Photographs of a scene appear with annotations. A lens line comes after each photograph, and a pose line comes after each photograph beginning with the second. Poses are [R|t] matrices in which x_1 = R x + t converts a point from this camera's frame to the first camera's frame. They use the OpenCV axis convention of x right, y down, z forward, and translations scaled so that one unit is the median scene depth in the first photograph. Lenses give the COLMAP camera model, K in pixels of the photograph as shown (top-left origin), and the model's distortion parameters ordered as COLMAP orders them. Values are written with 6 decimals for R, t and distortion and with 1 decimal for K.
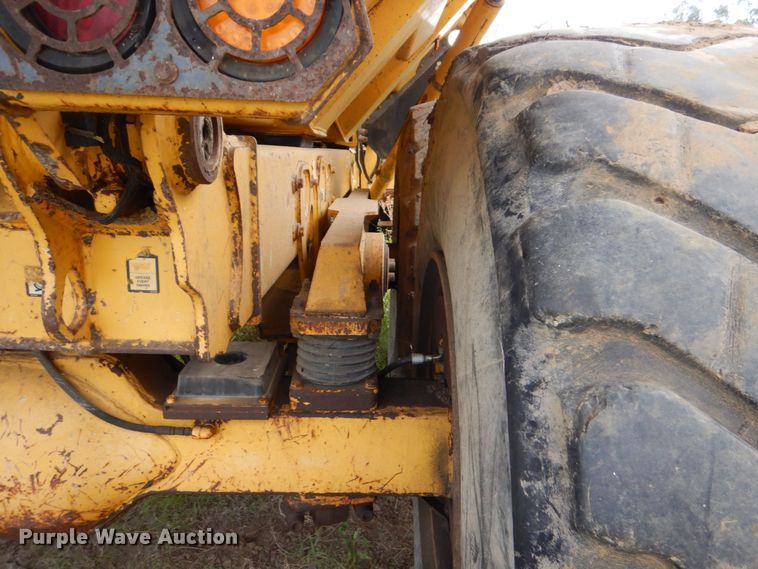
lens RADIAL K [[570.1, 0, 399.9], [0, 570.1, 298.8], [0, 0, 1]] dist [0.006199, 0.003627]
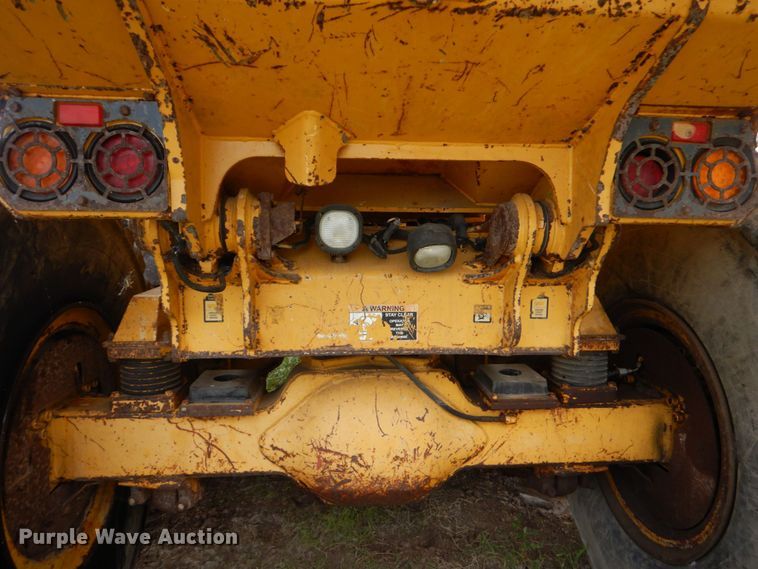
lens RADIAL K [[570.1, 0, 400.7], [0, 570.1, 290.7], [0, 0, 1]] dist [0.006199, 0.003627]
pose [[0.997061, -0.022386, 0.073269, -0.741056], [0.032569, 0.989489, -0.140894, 0.100938], [-0.069345, 0.142866, 0.987310, -0.515372]]
